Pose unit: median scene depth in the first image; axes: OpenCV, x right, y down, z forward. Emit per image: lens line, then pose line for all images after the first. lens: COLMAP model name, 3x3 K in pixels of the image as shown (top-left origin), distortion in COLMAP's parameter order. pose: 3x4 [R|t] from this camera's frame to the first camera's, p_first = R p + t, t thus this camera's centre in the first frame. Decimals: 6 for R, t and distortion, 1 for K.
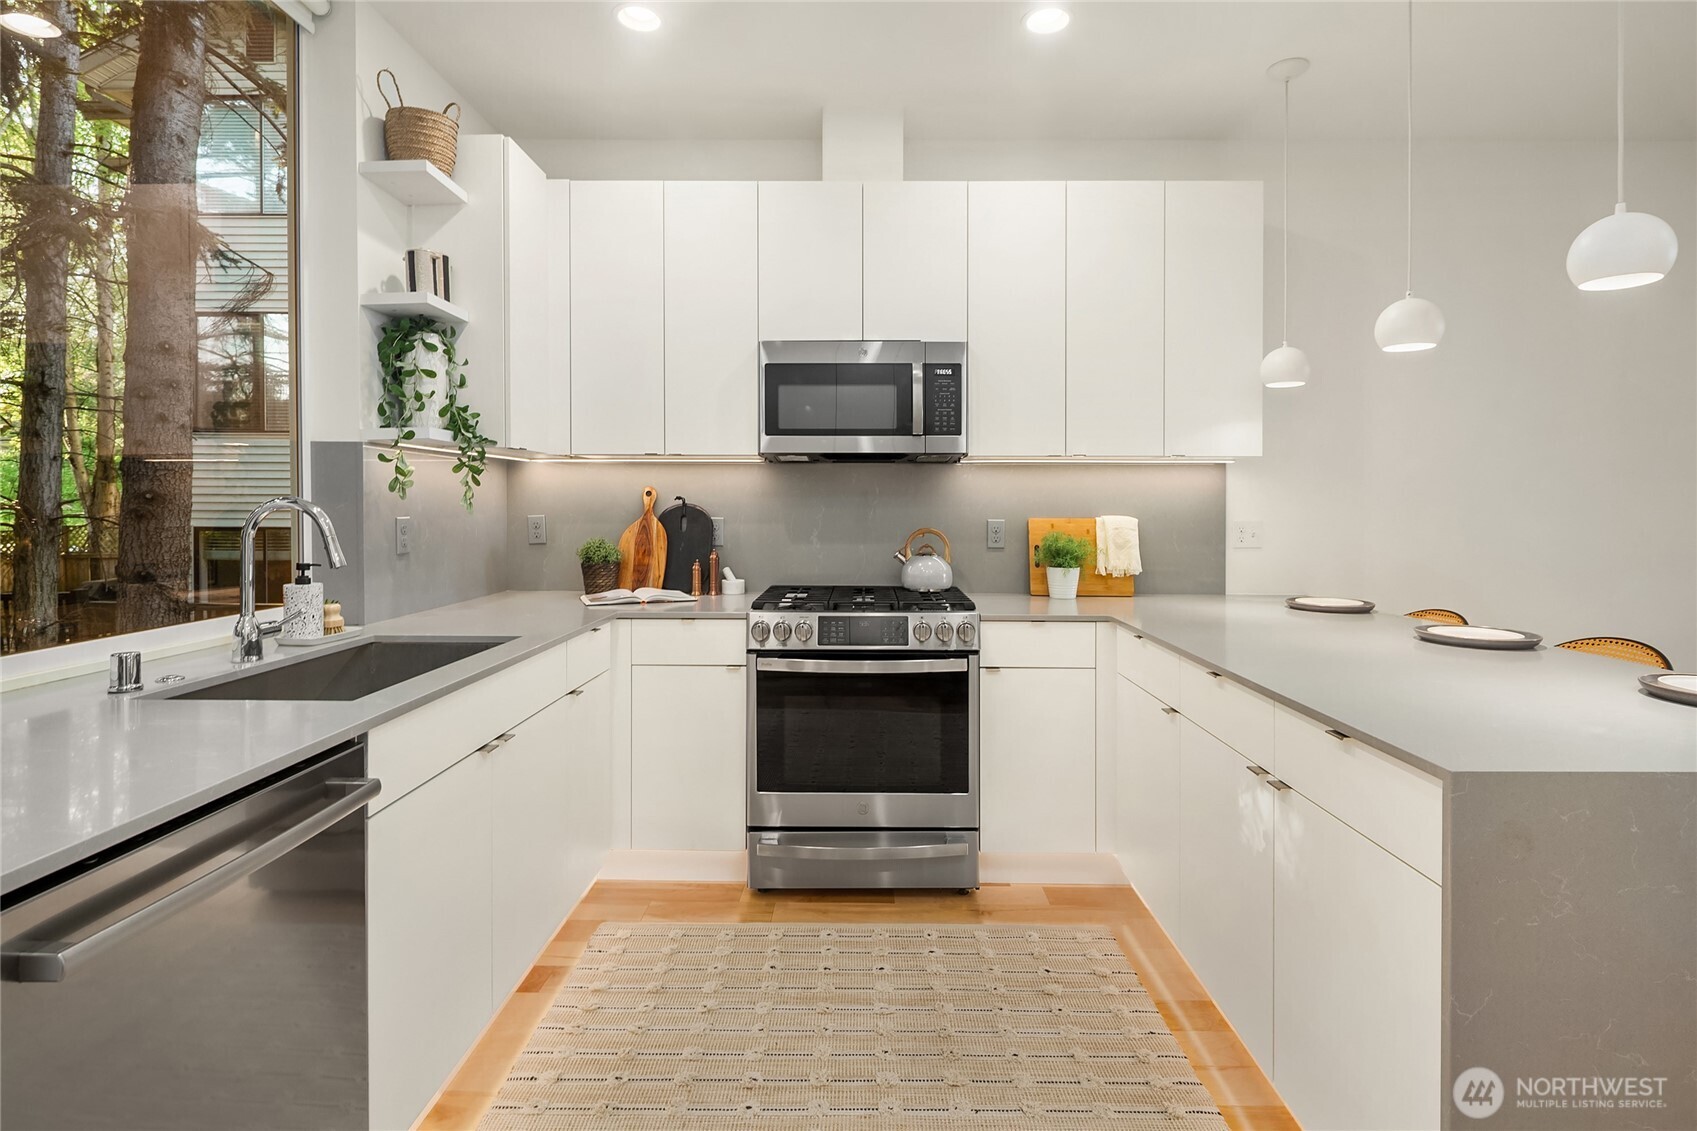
lens RADIAL K [[823.0, 0, 881.9], [0, 823.0, 527.6], [0, 0, 1]] dist [-0.004575, -0.001527]
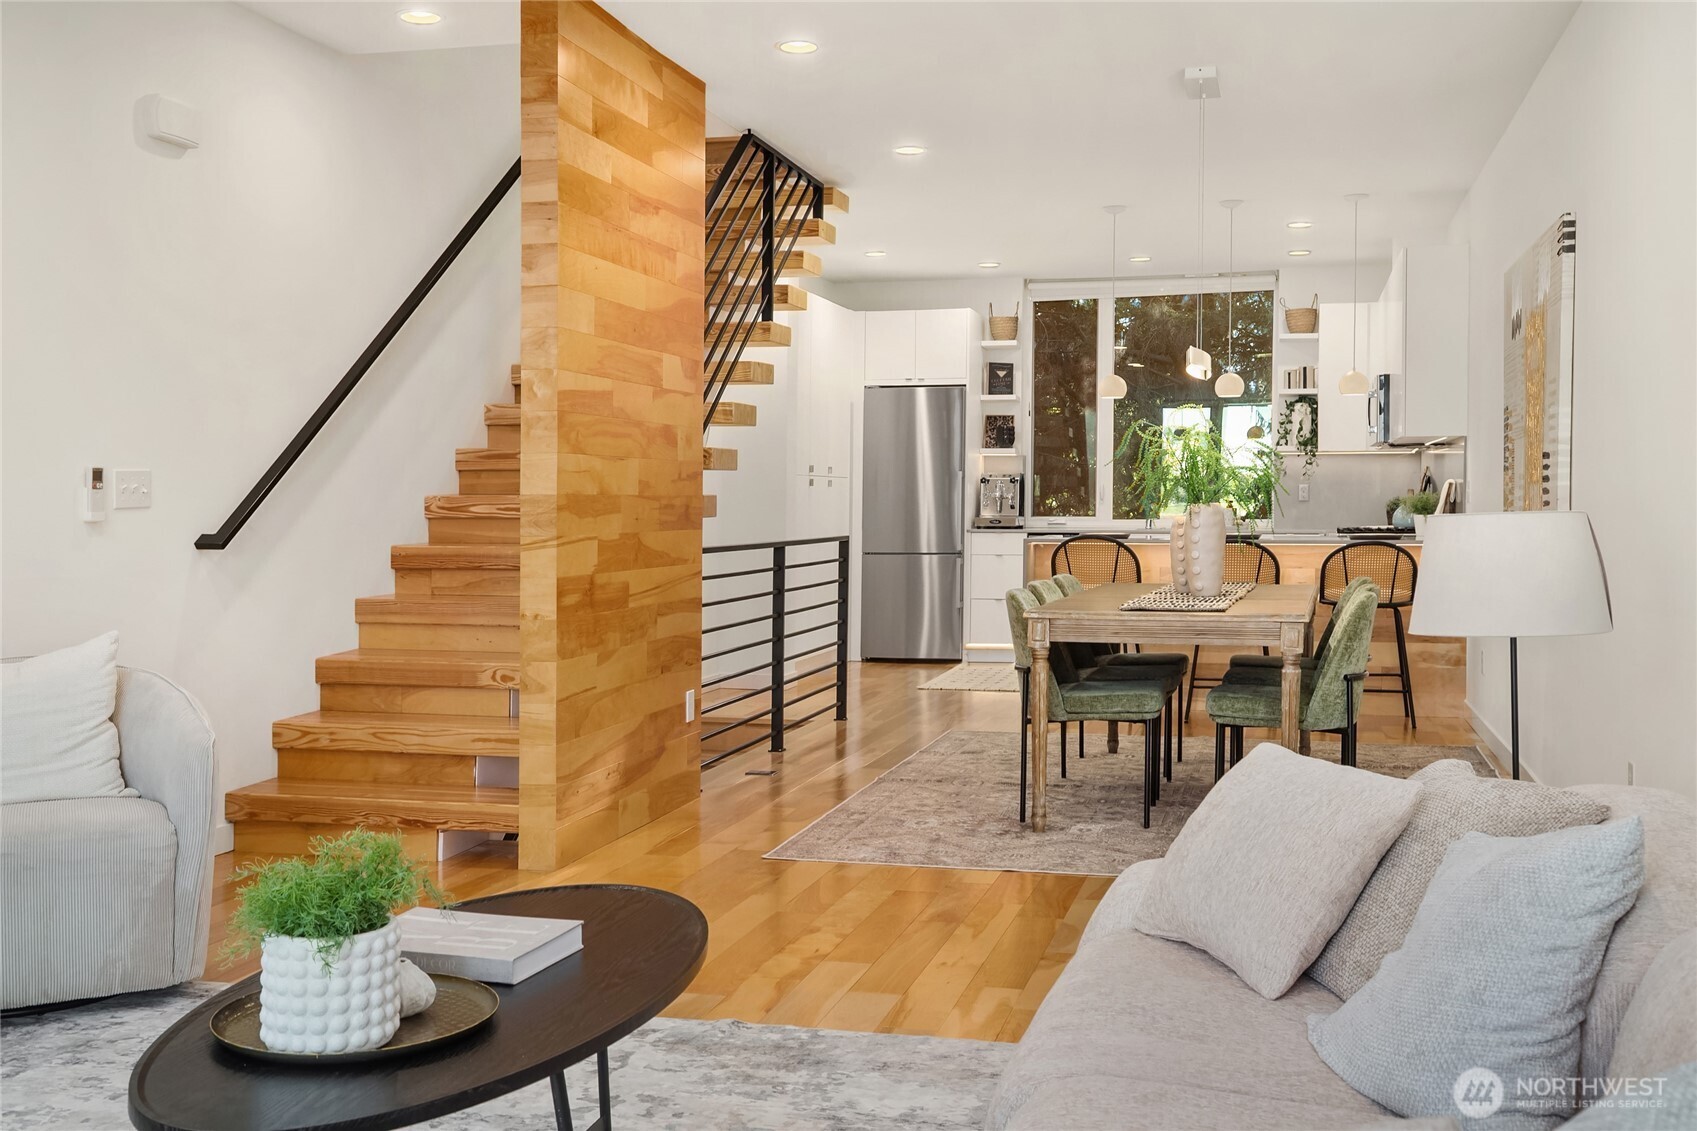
lens RADIAL K [[1718.4, 0, 849.5], [0, 1718.4, 540.4], [0, 0, 1]] dist [0.009599, 0.000000]
pose [[-0.245117, 0.018206, -0.969323, 3.717583], [-0.023678, 0.999413, 0.024758, 0.044455], [0.969204, 0.029020, -0.244542, 0.831747]]
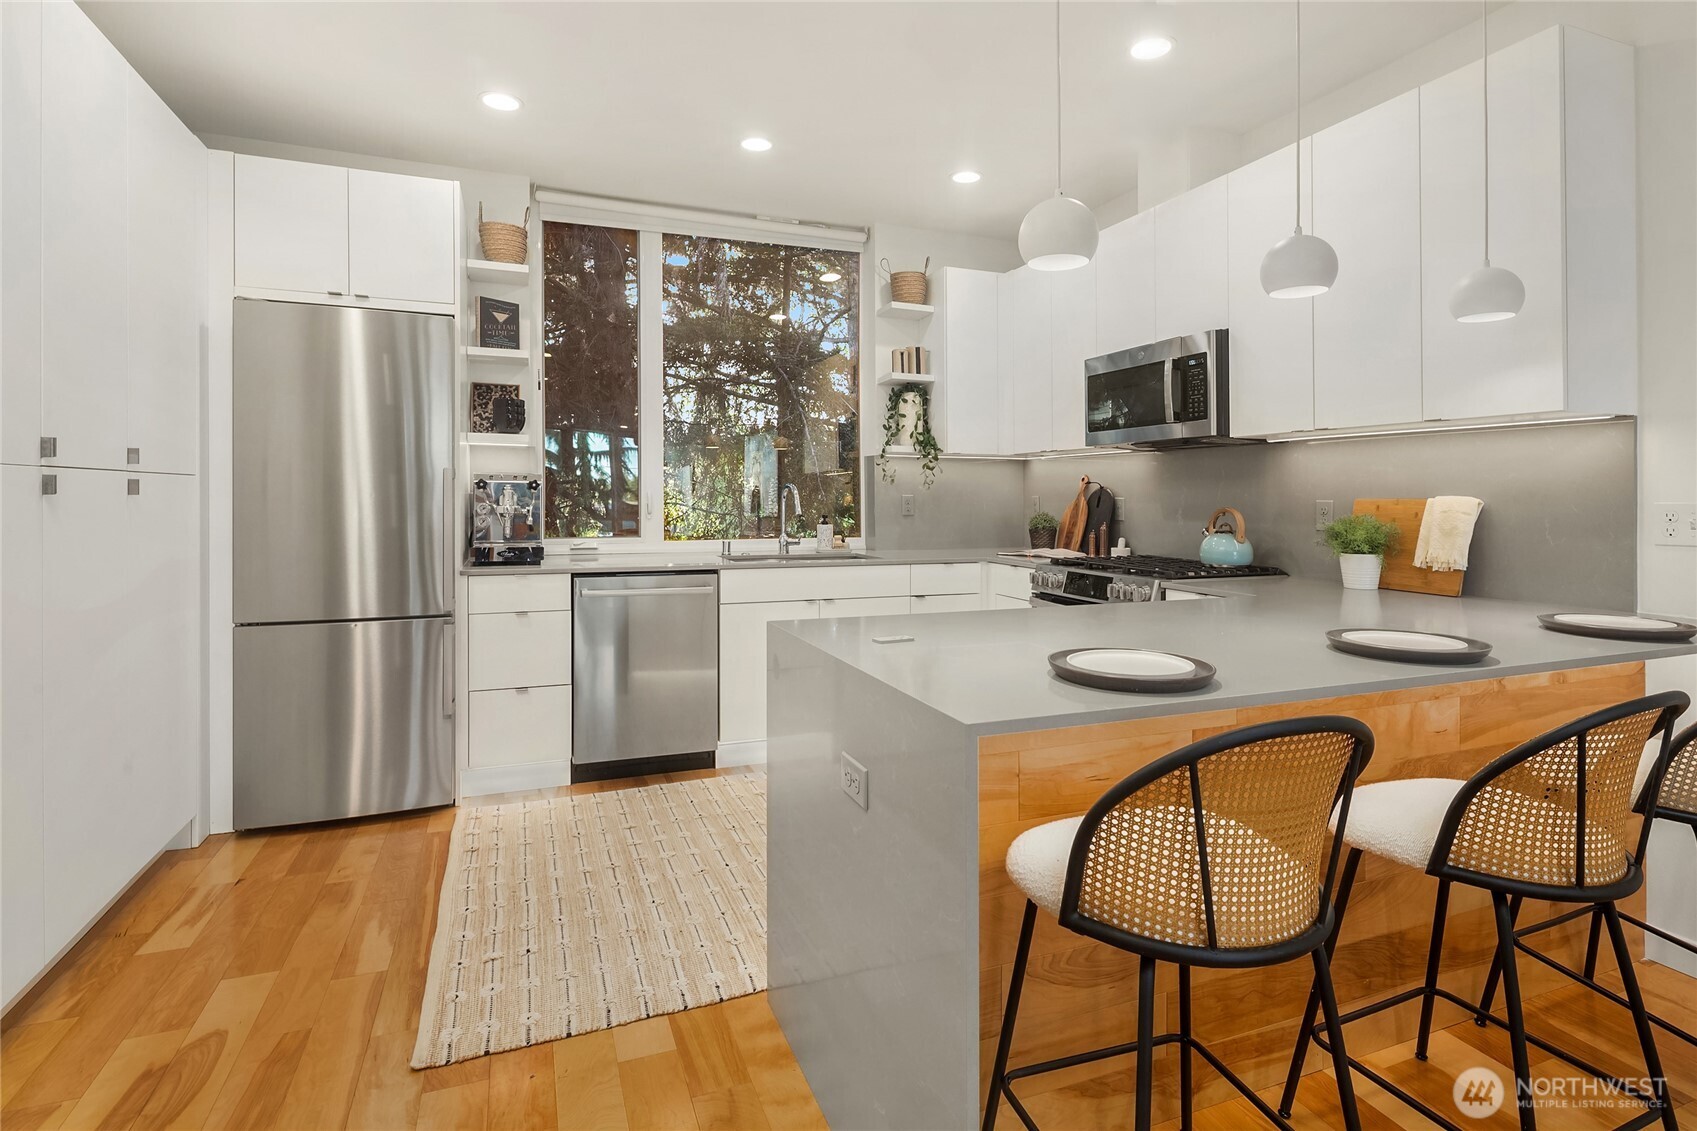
lens RADIAL K [[823.0, 0, 840.7], [0, 823.0, 520.2], [0, 0, 1]] dist [-0.004575, -0.001527]
pose [[0.367721, 0.026297, -0.929564, 0.921845], [-0.027159, 0.999477, 0.017531, 0.012802], [0.929540, 0.018800, 0.368243, 0.173307]]
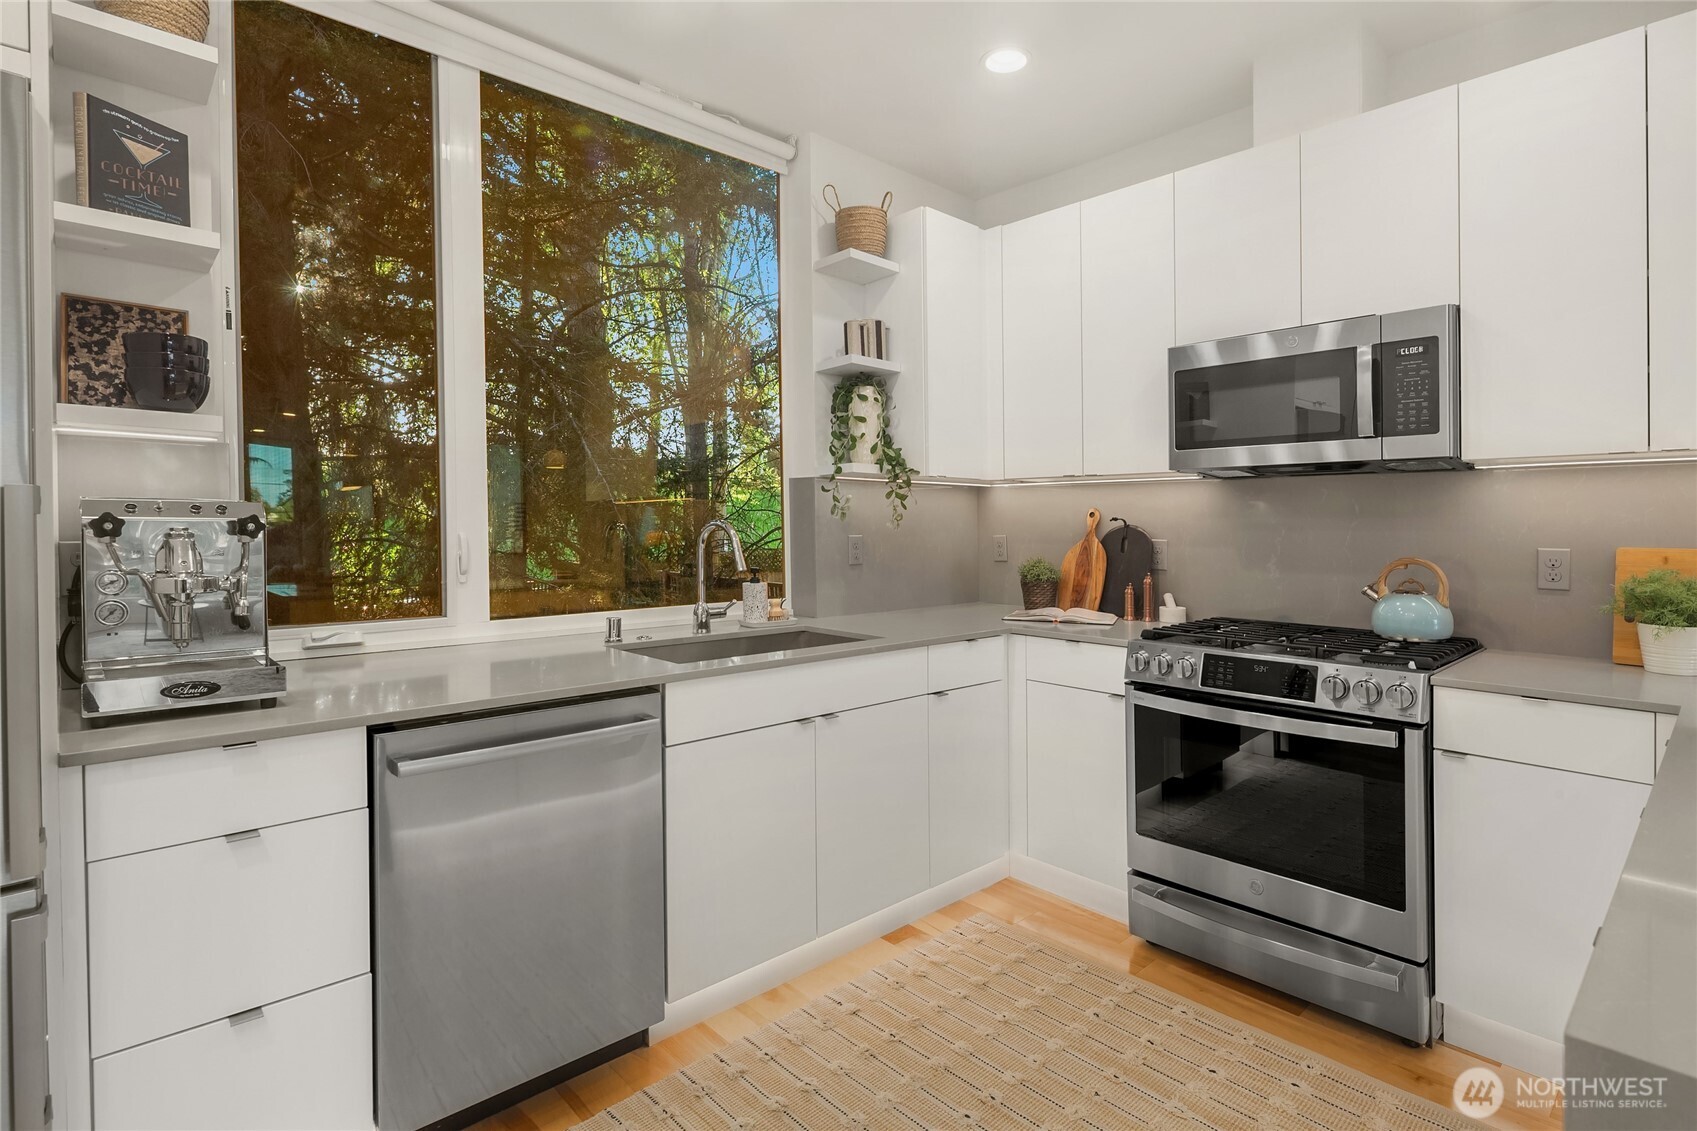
lens RADIAL K [[823.0, 0, 841.1], [0, 823.0, 553.0], [0, 0, 1]] dist [-0.004575, -0.001527]
pose [[0.684871, 0.025656, -0.728213, 0.281185], [-0.020925, 0.999660, 0.015539, -0.004596], [0.728364, 0.004595, 0.685175, 0.110822]]
